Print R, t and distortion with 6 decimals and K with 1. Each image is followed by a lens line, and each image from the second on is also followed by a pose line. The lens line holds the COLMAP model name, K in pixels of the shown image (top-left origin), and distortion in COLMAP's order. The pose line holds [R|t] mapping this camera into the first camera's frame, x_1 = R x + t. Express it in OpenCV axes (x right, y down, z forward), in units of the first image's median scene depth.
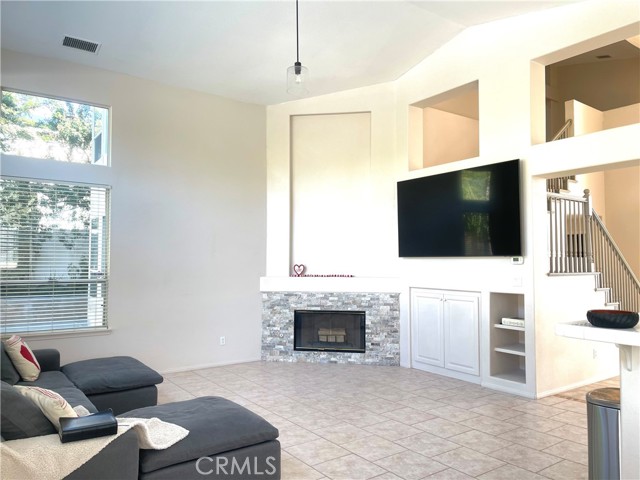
lens RADIAL K [[473.2, 0, 320.0], [0, 473.2, 240.0], [0, 0, 1]] dist [0.003059, 0.001474]
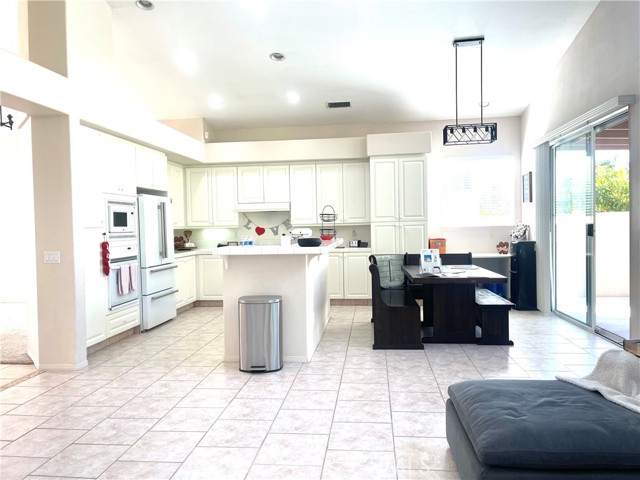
lens RADIAL K [[473.2, 0, 320.0], [0, 473.2, 240.0], [0, 0, 1]] dist [0.003059, 0.001474]
pose [[-0.745011, -0.006434, 0.667021, -0.431511], [-0.011783, 0.999924, -0.003515, 0.104531], [-0.666948, -0.010478, -0.745031, 1.558770]]
